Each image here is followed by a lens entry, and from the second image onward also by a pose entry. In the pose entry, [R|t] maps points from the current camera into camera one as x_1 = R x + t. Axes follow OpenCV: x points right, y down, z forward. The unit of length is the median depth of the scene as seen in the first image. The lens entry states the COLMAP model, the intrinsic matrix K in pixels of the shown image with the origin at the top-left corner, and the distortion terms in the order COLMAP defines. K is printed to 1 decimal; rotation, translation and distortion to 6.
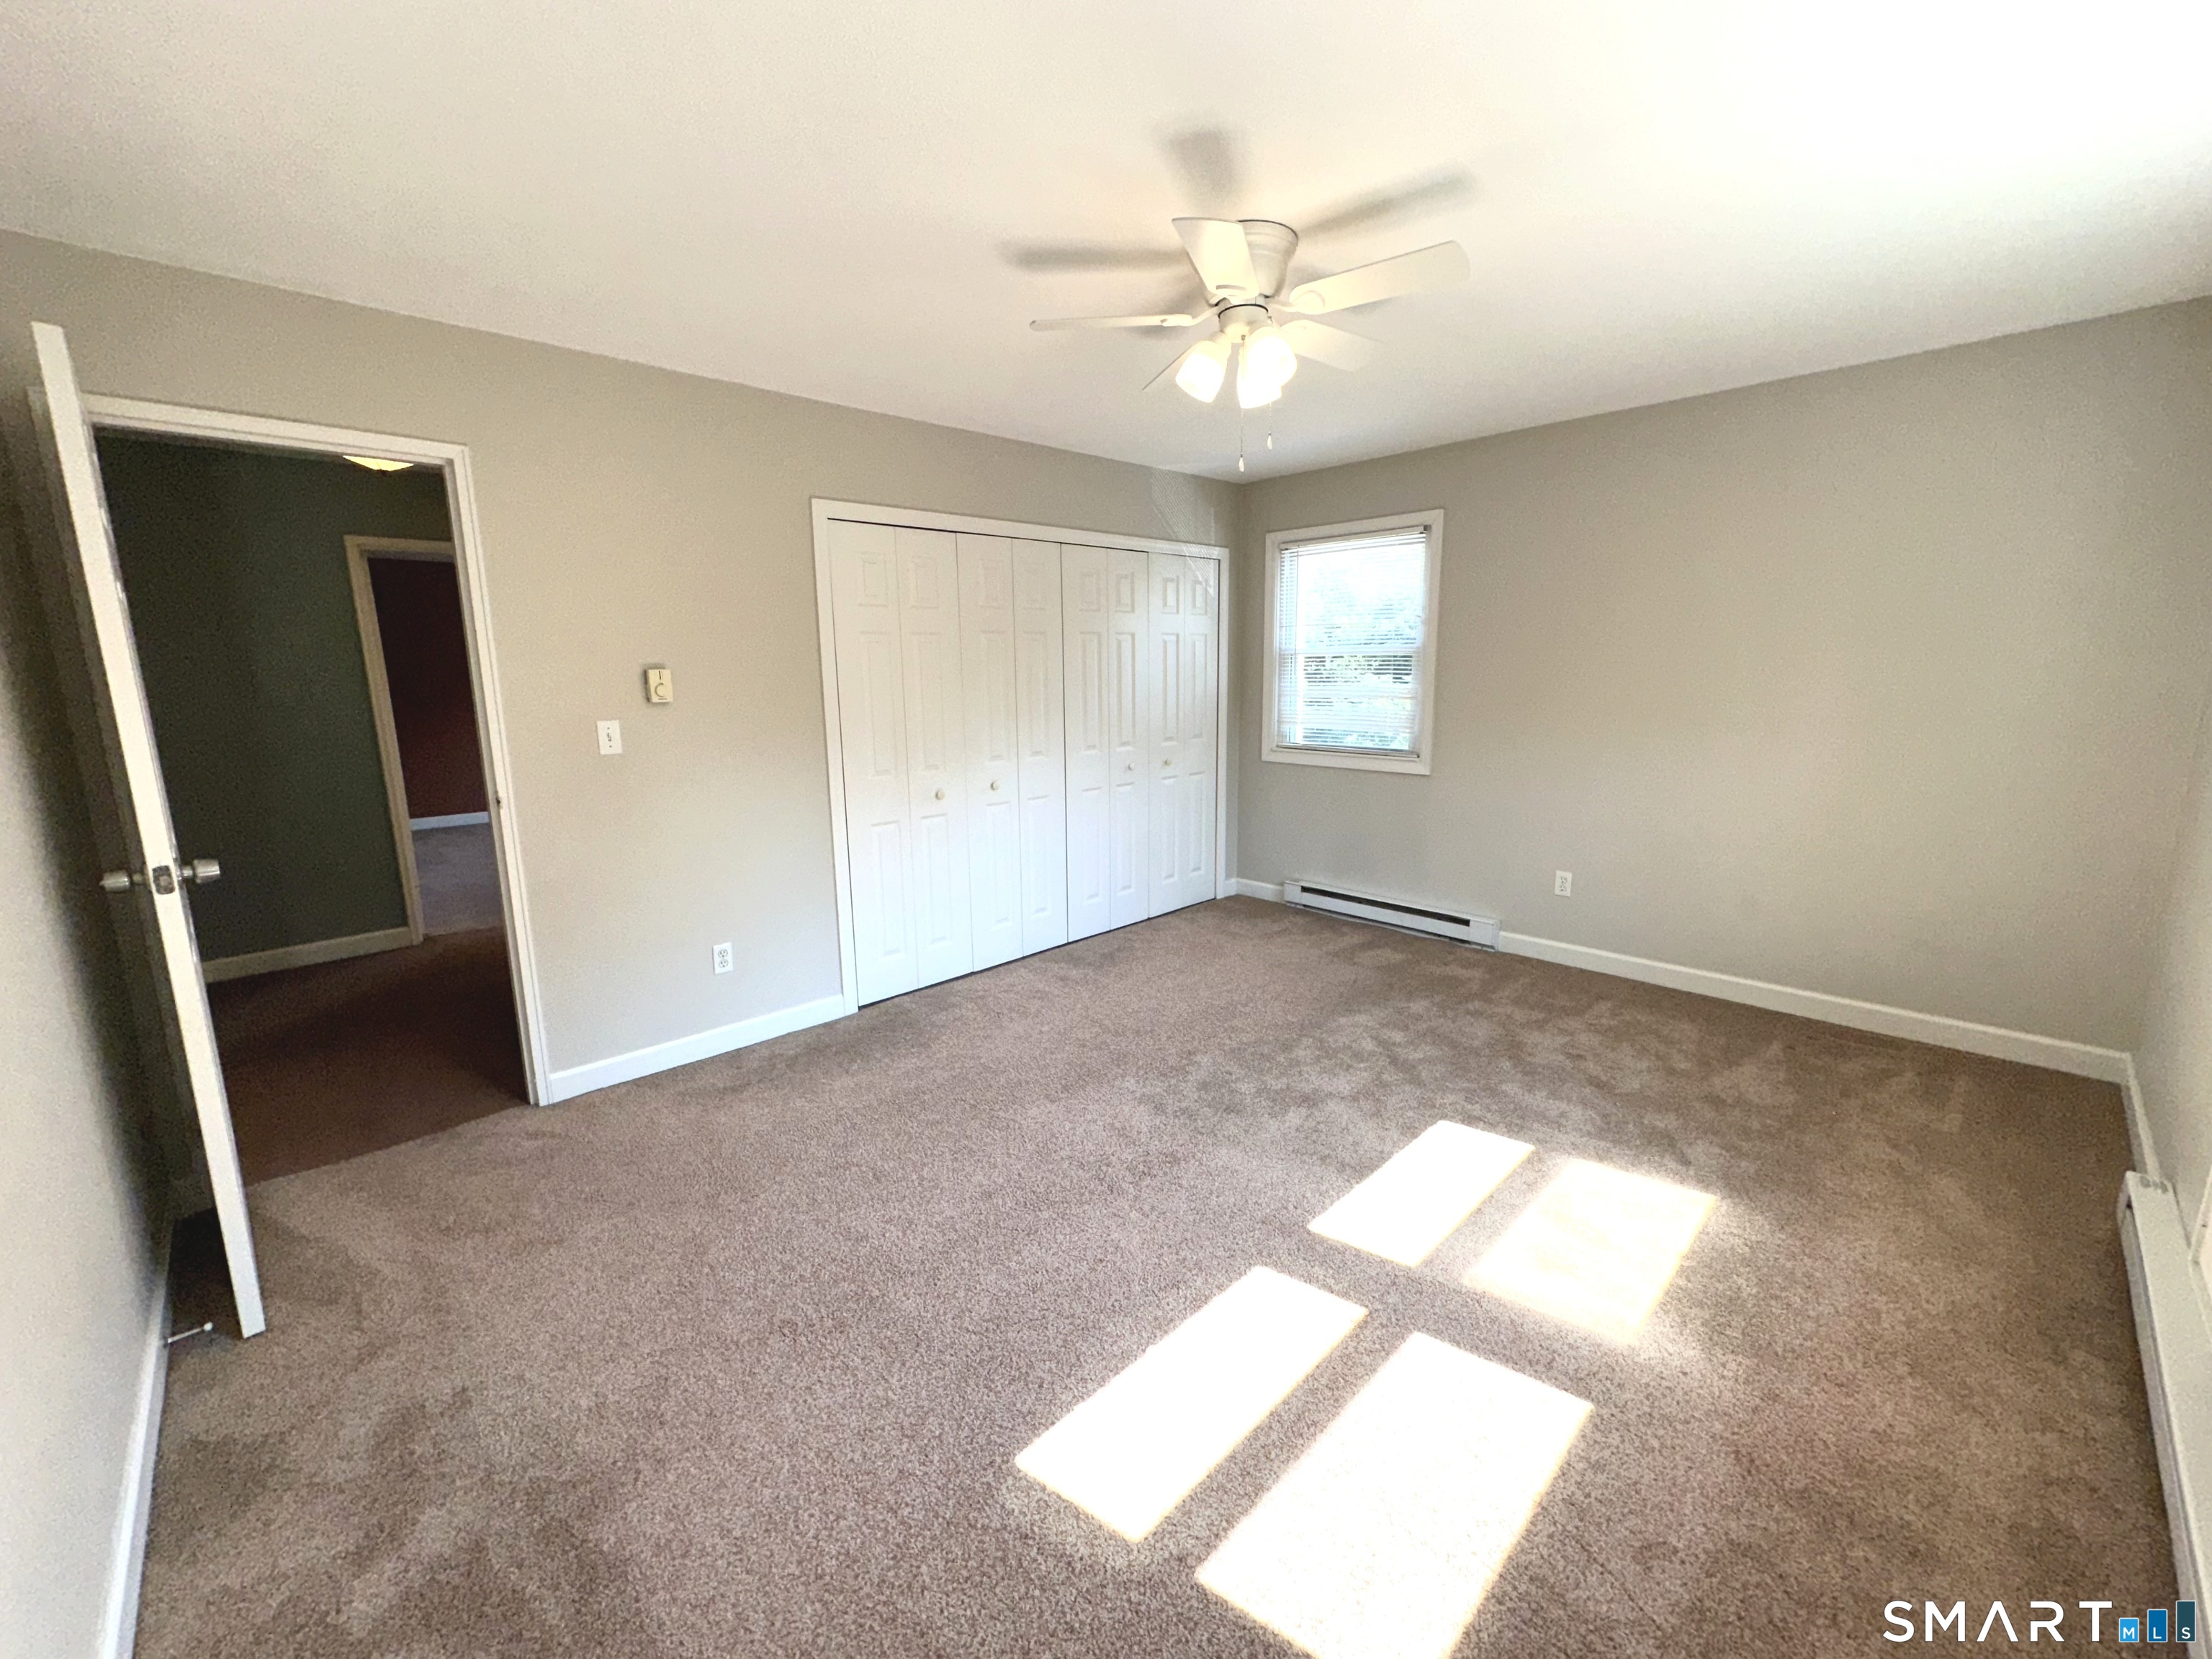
lens RADIAL K [[885.3, 0, 1102.6], [0, 885.3, 828.1], [0, 0, 1]] dist [0.000662, 0.000058]
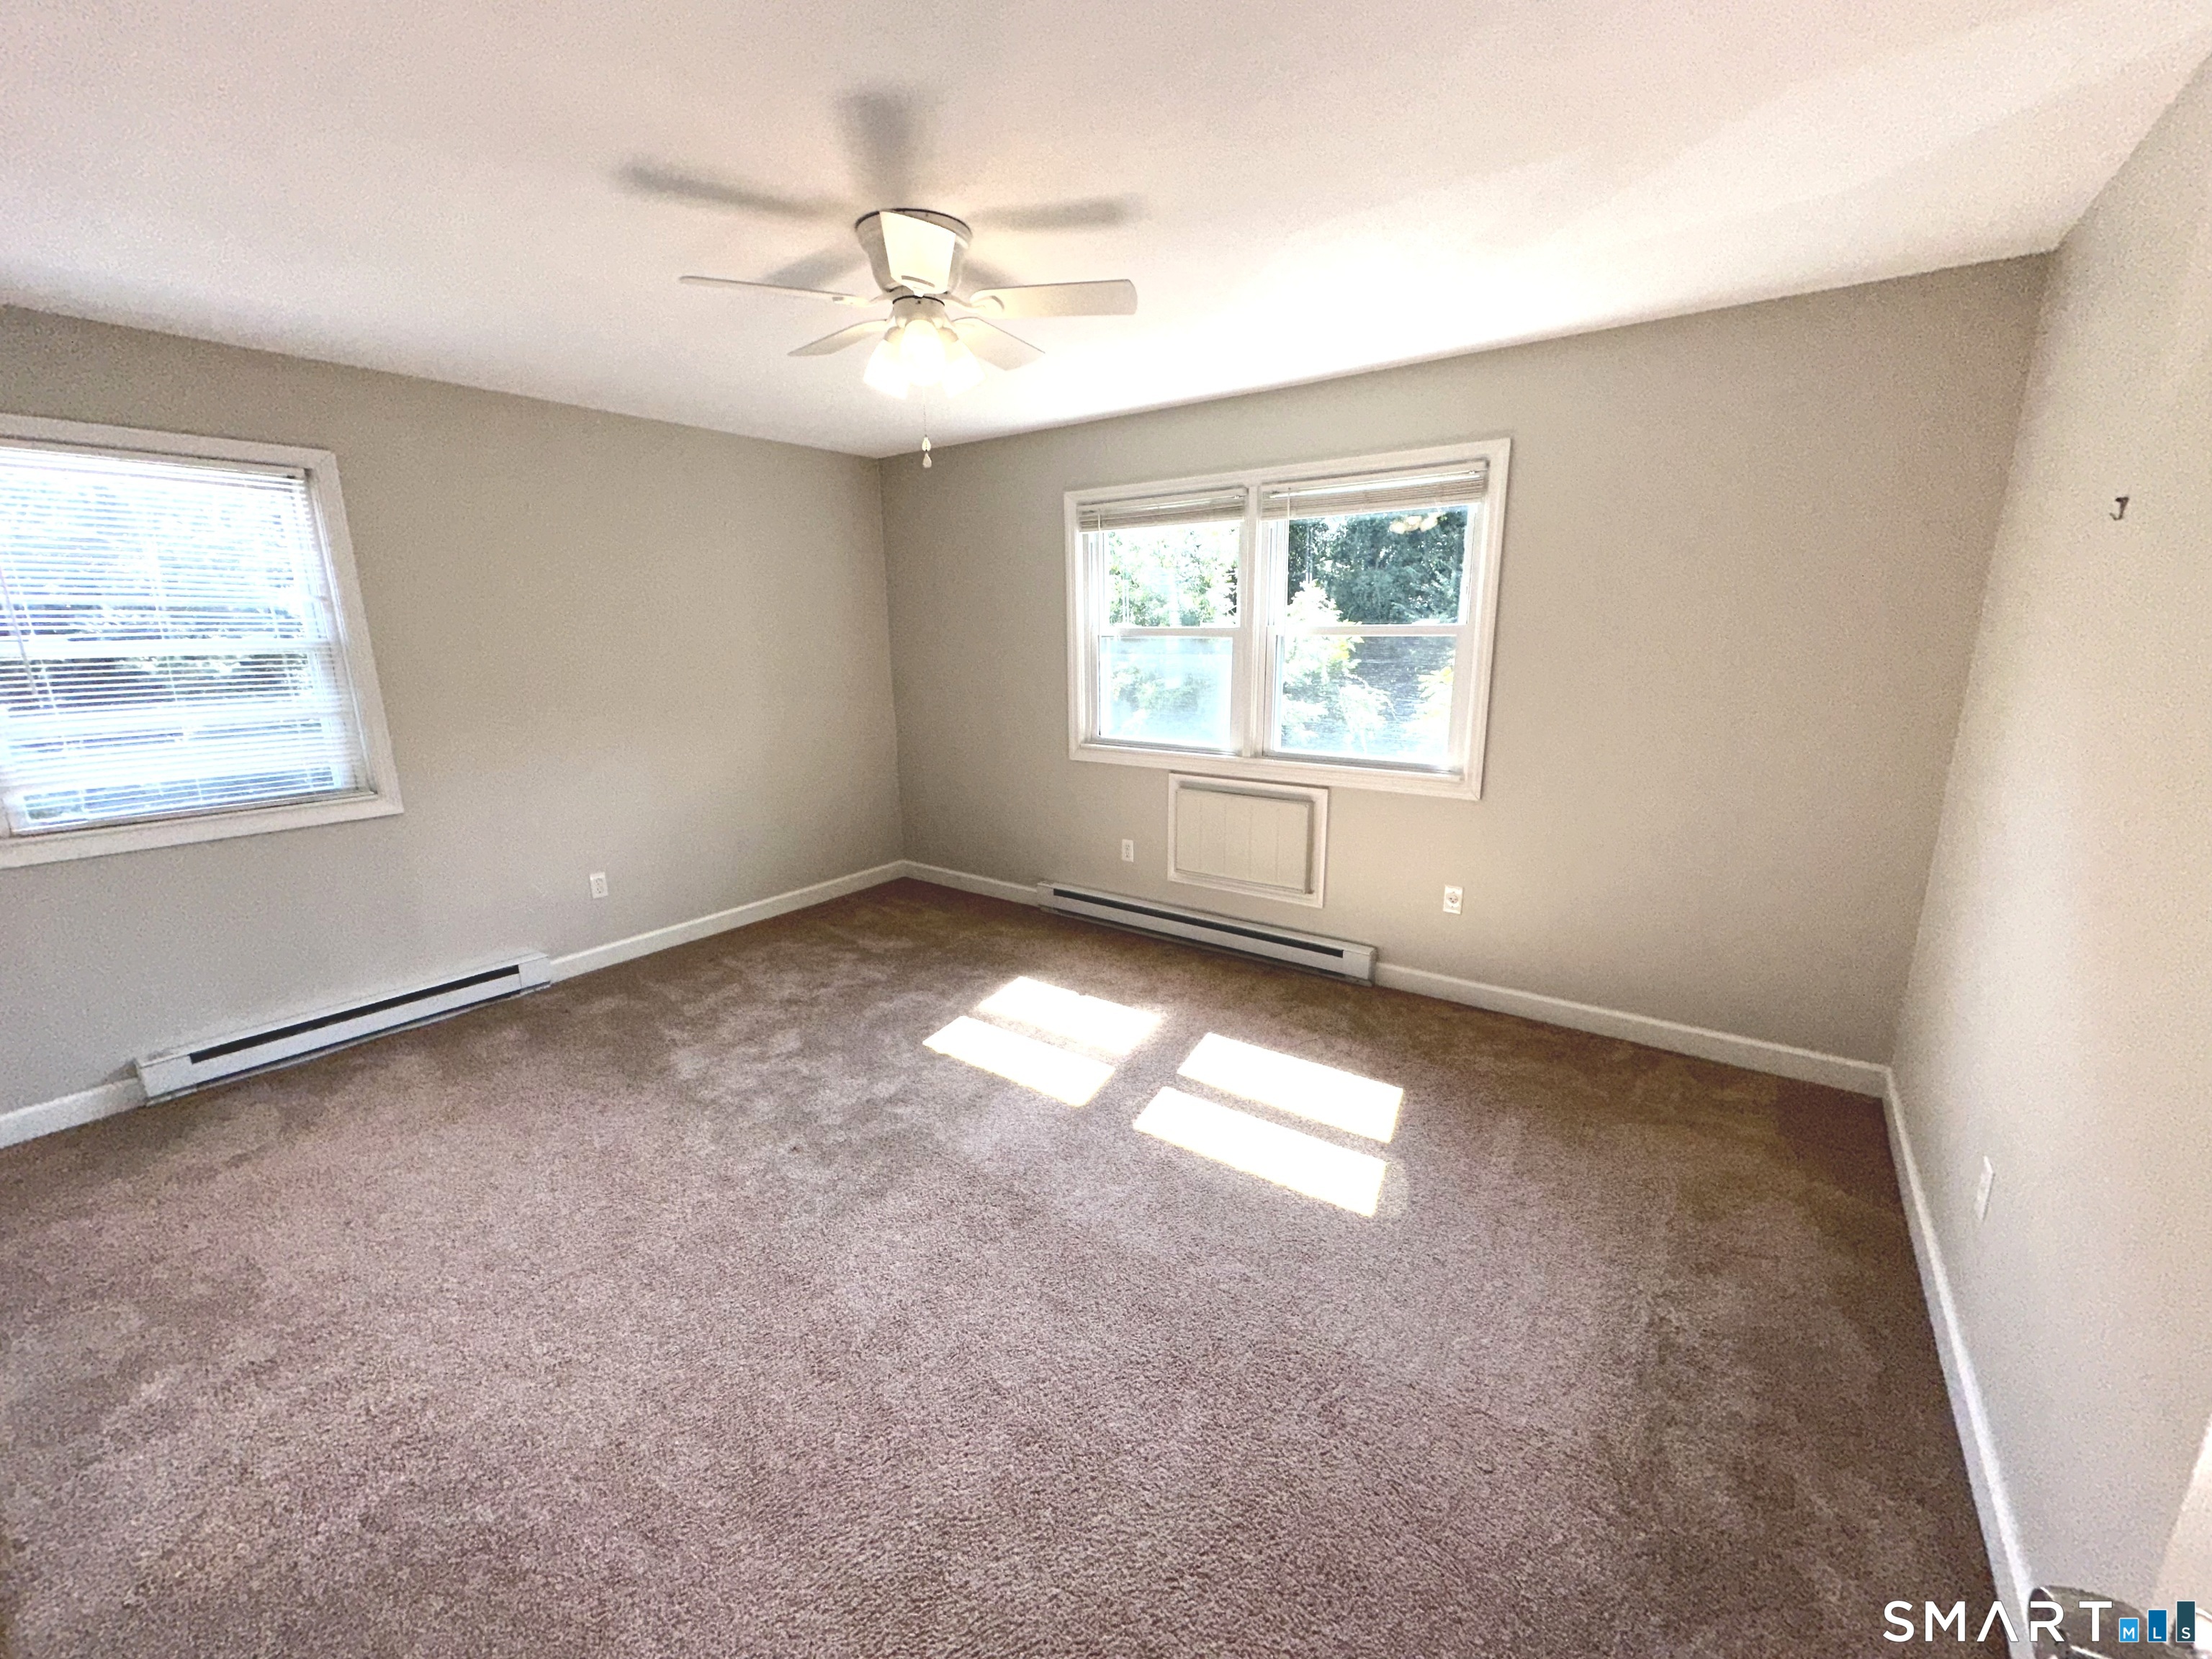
lens RADIAL K [[885.3, 0, 1102.8], [0, 885.3, 827.5], [0, 0, 1]] dist [0.000662, 0.000058]
pose [[-0.168380, -0.203901, 0.964403, -0.611266], [0.194448, 0.952276, 0.235287, -0.145947], [-0.966353, 0.227143, -0.120696, 0.691665]]
